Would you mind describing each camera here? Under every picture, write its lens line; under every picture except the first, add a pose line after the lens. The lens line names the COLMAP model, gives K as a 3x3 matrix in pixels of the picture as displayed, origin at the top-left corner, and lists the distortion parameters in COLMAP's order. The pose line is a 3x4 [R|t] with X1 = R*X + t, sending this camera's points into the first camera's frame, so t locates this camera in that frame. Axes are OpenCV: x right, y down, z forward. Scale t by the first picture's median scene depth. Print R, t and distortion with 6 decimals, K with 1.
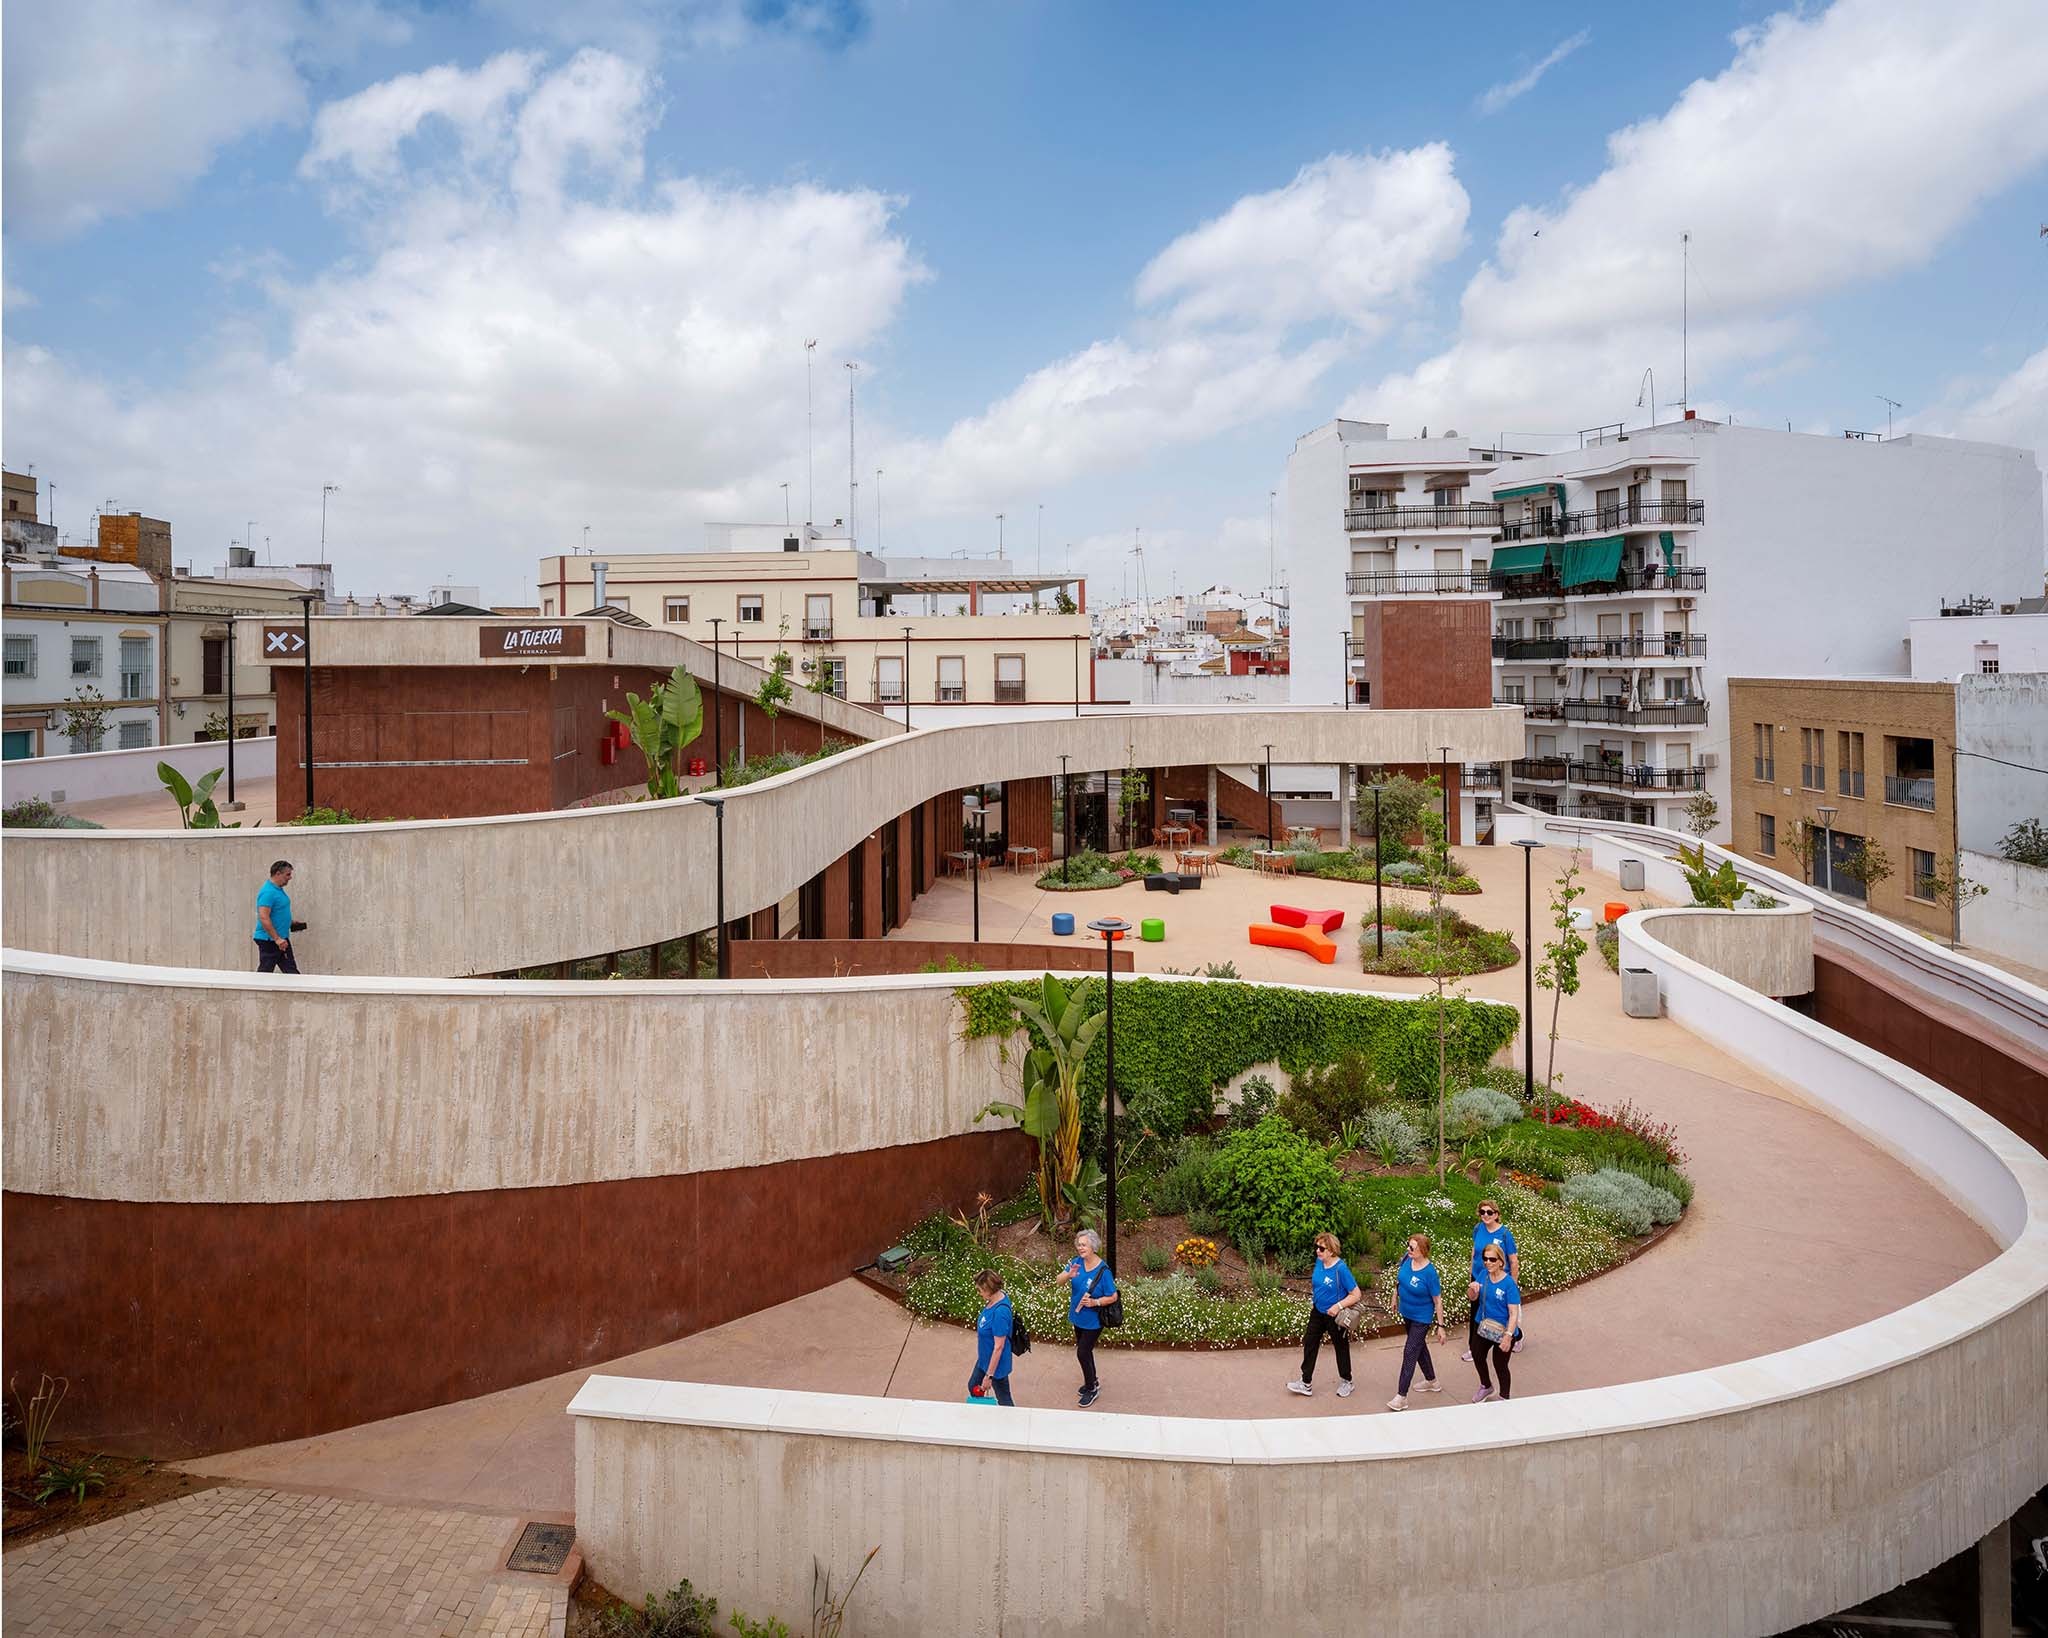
lens RADIAL K [[1235.0, 0, 934.4], [0, 1235.0, 647.3], [0, 0, 1]] dist [-0.008271, 0.001295]
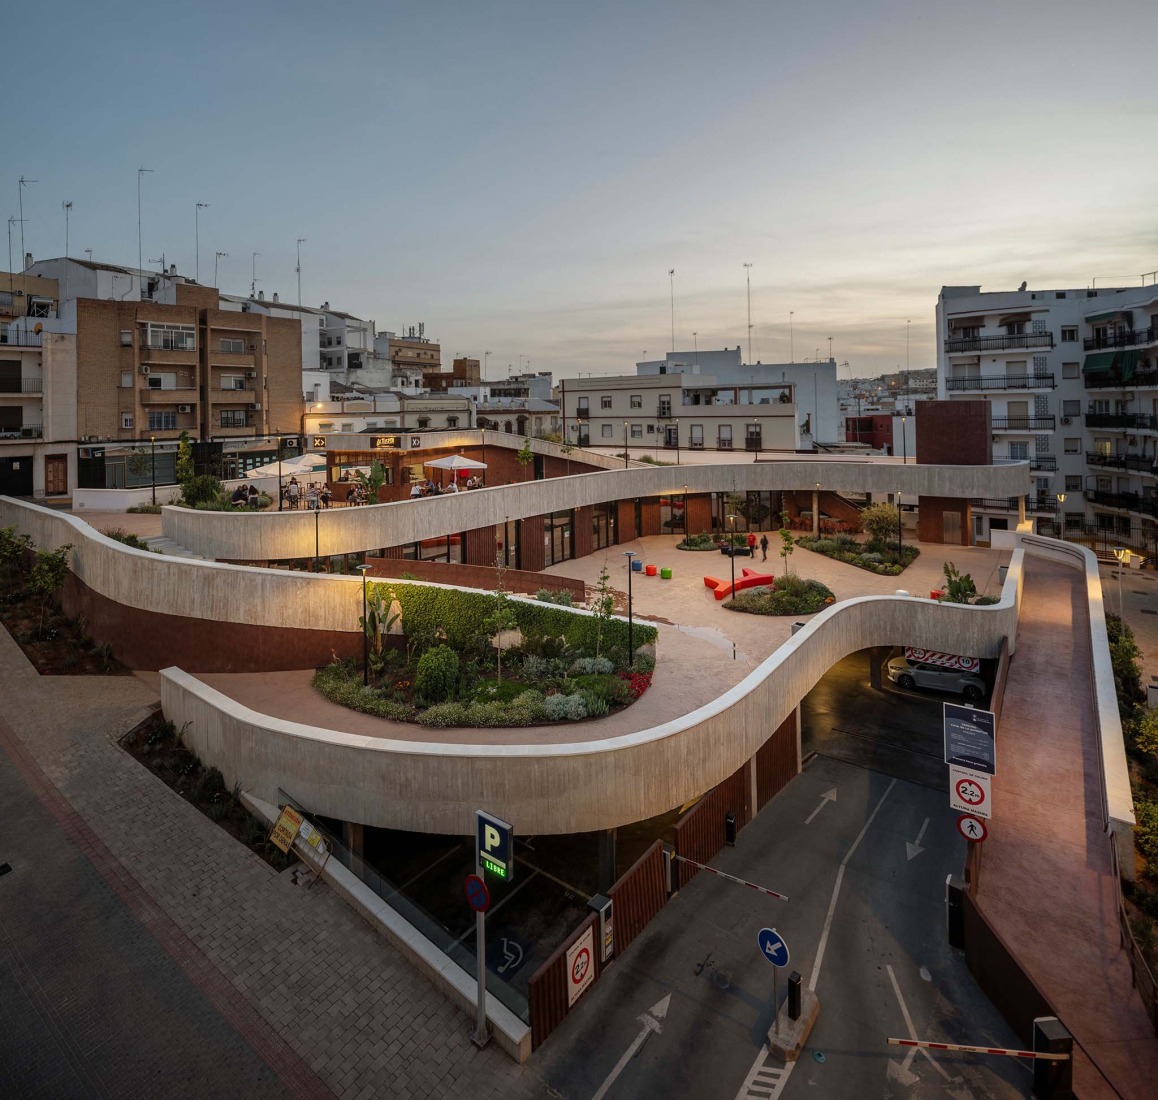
lens RADIAL K [[638.5, 0, 564.9], [0, 638.5, 404.5], [0, 0, 1]] dist [-0.005838, -0.000627]
pose [[0.861466, -0.012108, -0.507671, 0.337578], [0.019111, 0.999781, 0.008585, -0.042401], [0.507455, -0.017098, 0.861508, -0.016908]]
